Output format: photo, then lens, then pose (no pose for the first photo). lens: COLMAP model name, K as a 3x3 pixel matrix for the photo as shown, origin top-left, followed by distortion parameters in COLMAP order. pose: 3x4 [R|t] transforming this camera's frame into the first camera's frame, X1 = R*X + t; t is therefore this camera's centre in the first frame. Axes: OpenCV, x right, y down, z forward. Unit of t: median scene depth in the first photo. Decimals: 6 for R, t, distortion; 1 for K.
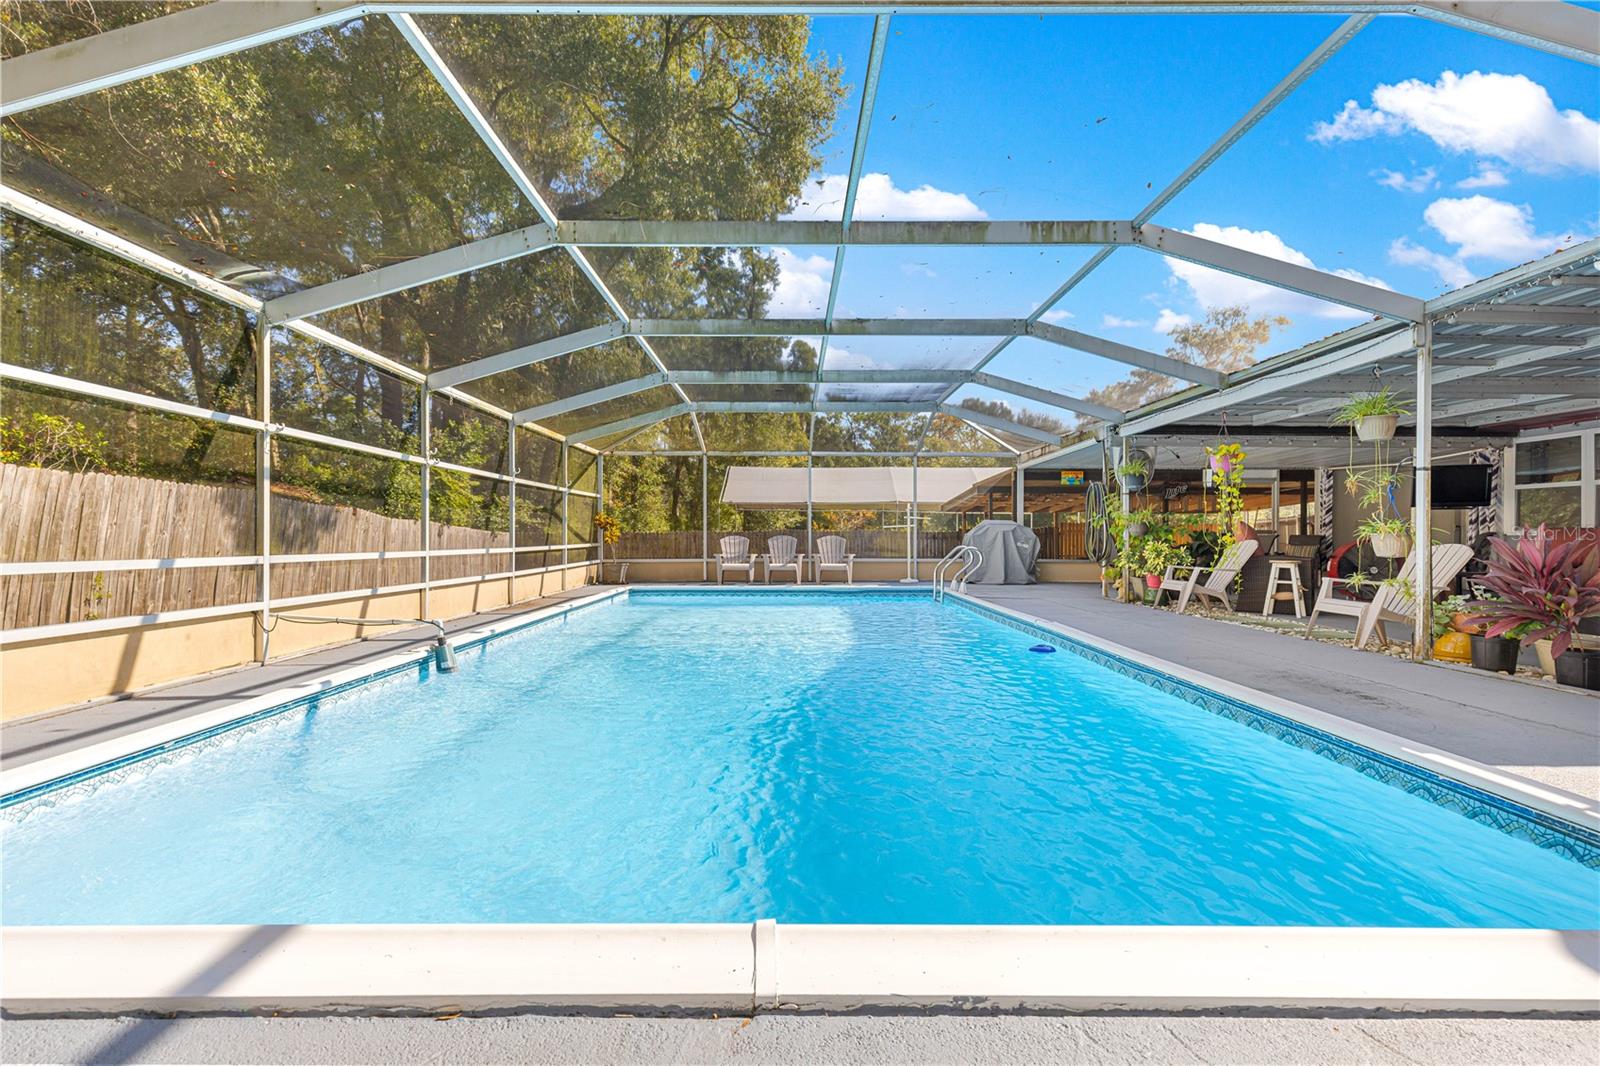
lens RADIAL K [[727.3, 0, 794.4], [0, 727.3, 534.6], [0, 0, 1]] dist [0.007607, -0.001437]
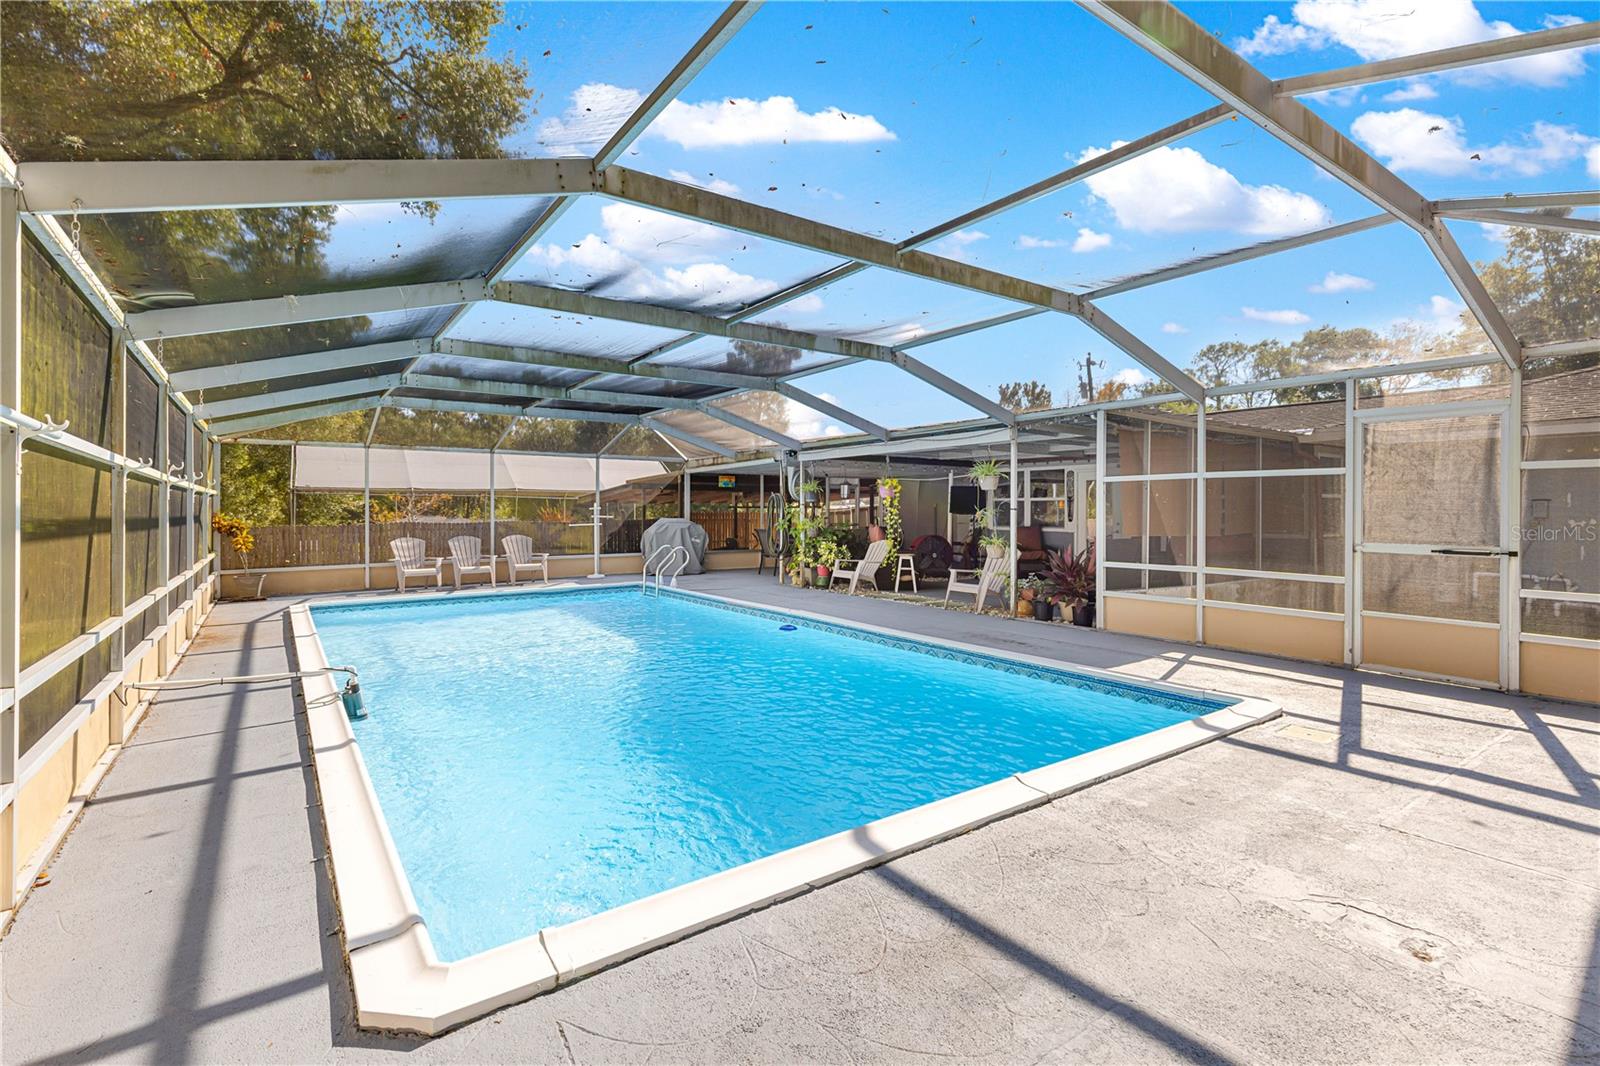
lens RADIAL K [[727.3, 0, 813.7], [0, 727.3, 519.3], [0, 0, 1]] dist [0.007607, -0.001437]
pose [[0.812651, -0.010028, 0.582665, -0.315553], [0.002413, 0.999901, 0.013842, -0.051946], [-0.582746, -0.009843, 0.812595, -0.082445]]
